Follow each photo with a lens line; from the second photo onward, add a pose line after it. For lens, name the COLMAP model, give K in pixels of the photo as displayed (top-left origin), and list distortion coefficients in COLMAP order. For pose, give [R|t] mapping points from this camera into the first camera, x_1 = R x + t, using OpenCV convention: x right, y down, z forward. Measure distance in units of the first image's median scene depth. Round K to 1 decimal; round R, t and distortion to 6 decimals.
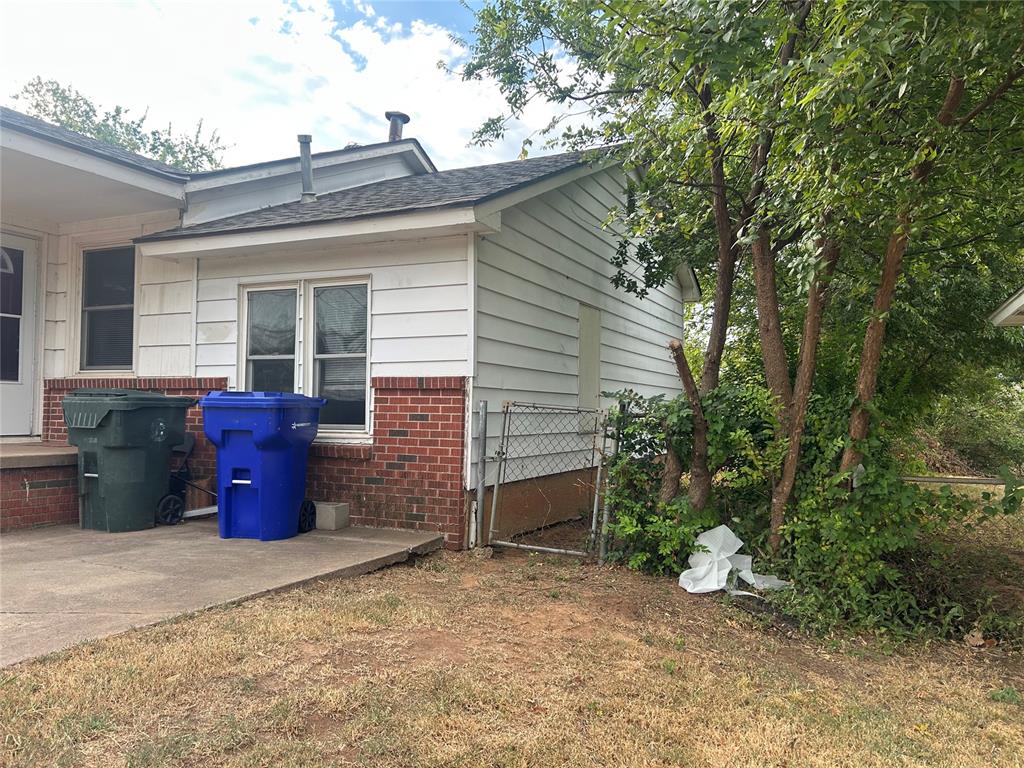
lens RADIAL K [[760.8, 0, 511.6], [0, 760.8, 388.6], [0, 0, 1]] dist [0.072019, -0.085199]
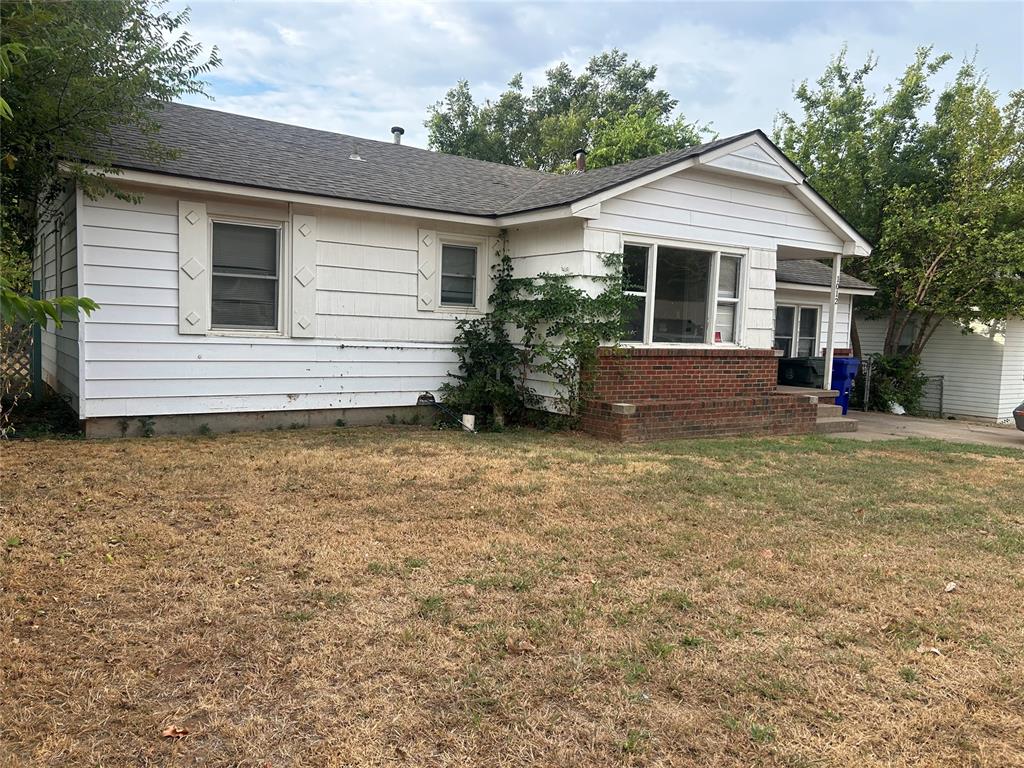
lens RADIAL K [[760.8, 0, 511.6], [0, 760.8, 388.6], [0, 0, 1]] dist [0.072019, -0.085199]
pose [[0.511820, -0.064683, 0.856654, -2.775111], [-0.053725, 0.992800, 0.107061, -0.095126], [-0.857411, -0.100820, 0.504660, 0.588050]]
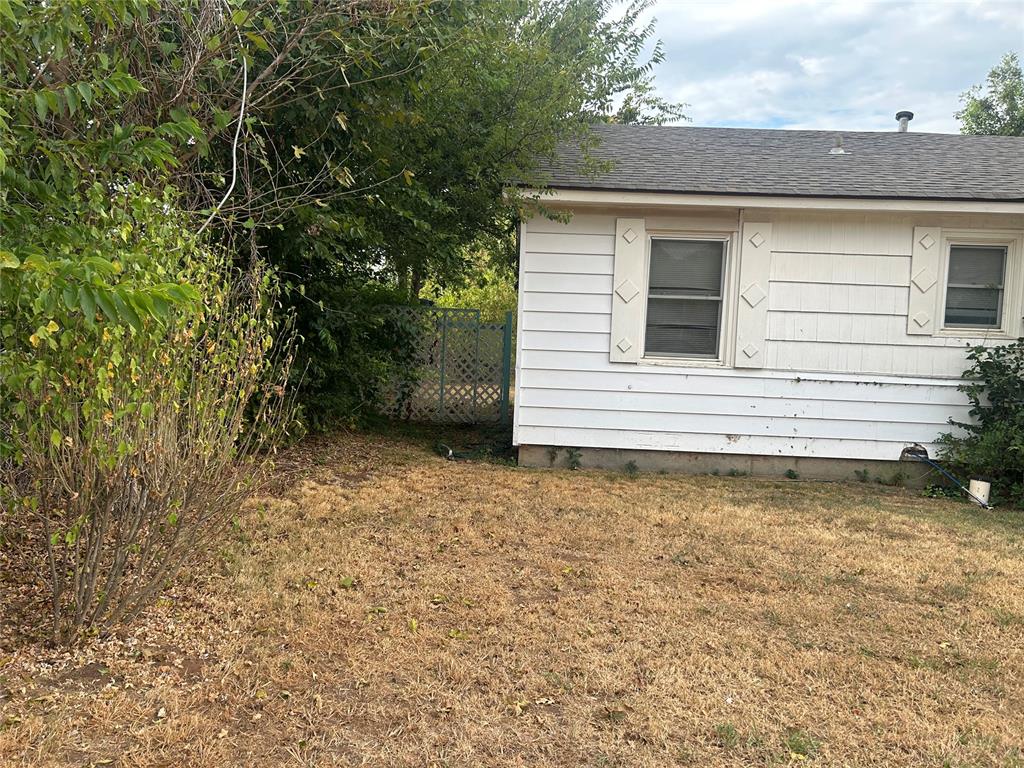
lens RADIAL K [[760.8, 0, 511.6], [0, 760.8, 388.6], [0, 0, 1]] dist [0.072019, -0.085199]
pose [[0.922930, -0.001150, 0.384965, -2.537905], [-0.037888, 0.994869, 0.093806, -0.081530], [-0.383098, -0.101162, 0.918152, 0.695621]]
